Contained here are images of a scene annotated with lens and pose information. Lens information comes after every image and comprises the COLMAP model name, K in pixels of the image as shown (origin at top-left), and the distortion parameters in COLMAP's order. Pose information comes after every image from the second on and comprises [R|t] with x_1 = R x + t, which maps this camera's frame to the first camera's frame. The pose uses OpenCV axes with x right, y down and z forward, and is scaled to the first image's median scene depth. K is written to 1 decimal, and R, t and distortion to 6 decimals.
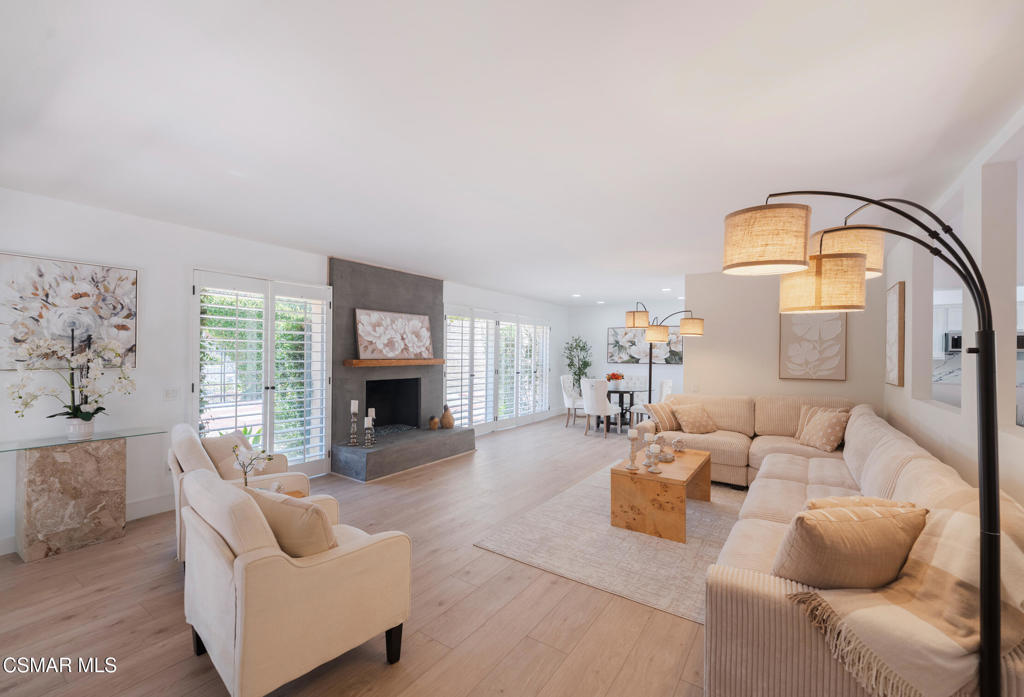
lens RADIAL K [[433.9, 0, 512.2], [0, 433.9, 353.2], [0, 0, 1]] dist [0.000765, 0.000069]
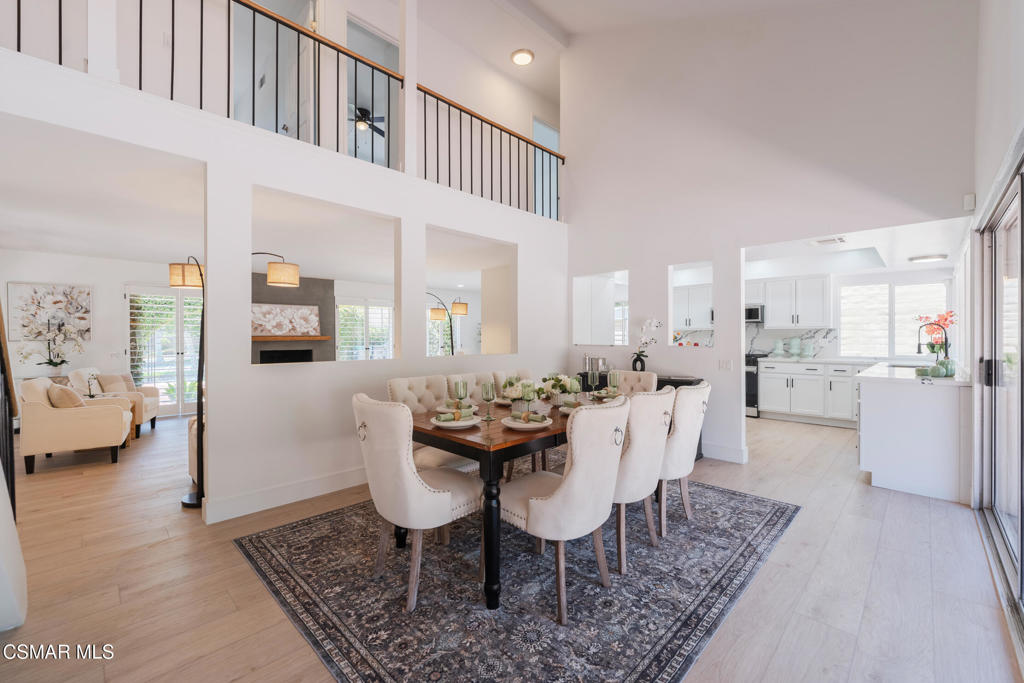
lens RADIAL K [[415.3, 0, 505.9], [0, 415.3, 340.4], [0, 0, 1]] dist [-0.003528, -0.000484]
pose [[0.985777, -0.015884, -0.167309, 1.163932], [0.016981, 0.999843, 0.005126, 0.054836], [0.167201, -0.007894, 0.985891, -0.428448]]
